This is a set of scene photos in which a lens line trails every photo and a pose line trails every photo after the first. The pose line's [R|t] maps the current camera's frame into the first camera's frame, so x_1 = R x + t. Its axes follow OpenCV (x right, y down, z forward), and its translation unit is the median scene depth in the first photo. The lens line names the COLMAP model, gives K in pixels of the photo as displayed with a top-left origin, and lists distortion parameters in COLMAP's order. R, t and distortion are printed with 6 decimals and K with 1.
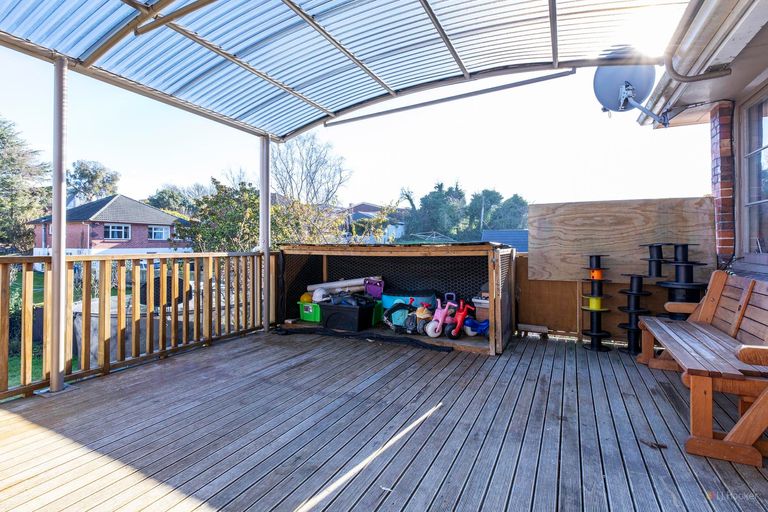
lens RADIAL K [[385.0, 0, 385.9], [0, 385.0, 244.4], [0, 0, 1]] dist [-0.001920, 0.000044]
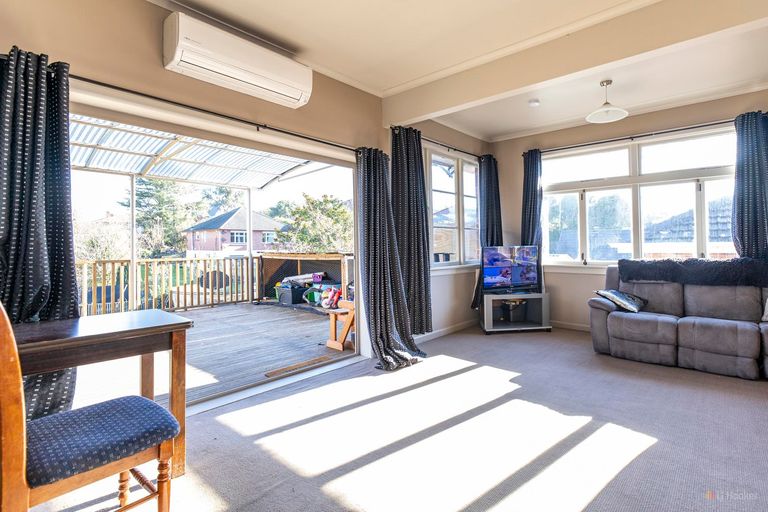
lens RADIAL K [[385.0, 0, 385.9], [0, 385.0, 244.4], [0, 0, 1]] dist [-0.001920, 0.000044]
pose [[0.959612, -0.007268, -0.281232, 0.135782], [0.007165, 0.999973, -0.001392, -0.005101], [0.281235, -0.000679, 0.959639, -0.085091]]
